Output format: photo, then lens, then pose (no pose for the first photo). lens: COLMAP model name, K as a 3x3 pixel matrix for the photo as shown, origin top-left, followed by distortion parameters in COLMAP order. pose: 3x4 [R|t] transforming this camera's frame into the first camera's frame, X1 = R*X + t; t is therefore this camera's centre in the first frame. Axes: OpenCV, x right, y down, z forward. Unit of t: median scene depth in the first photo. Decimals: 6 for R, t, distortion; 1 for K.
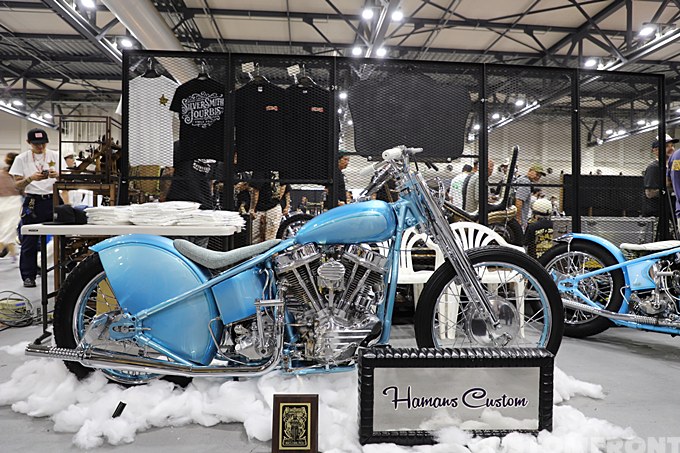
lens RADIAL K [[476.7, 0, 340.7], [0, 476.7, 227.9], [0, 0, 1]] dist [-0.043022, 0.013854]
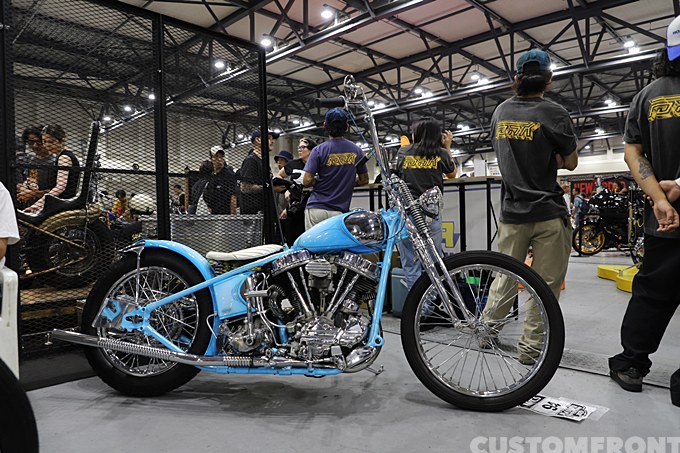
lens RADIAL K [[476.7, 0, 339.6], [0, 476.7, 226.8], [0, 0, 1]] dist [-0.043022, 0.013854]
pose [[0.758203, -0.032930, 0.651187, 0.279623], [0.035775, 0.999320, 0.008881, -0.003751], [-0.651037, 0.016563, 0.758865, 0.324981]]
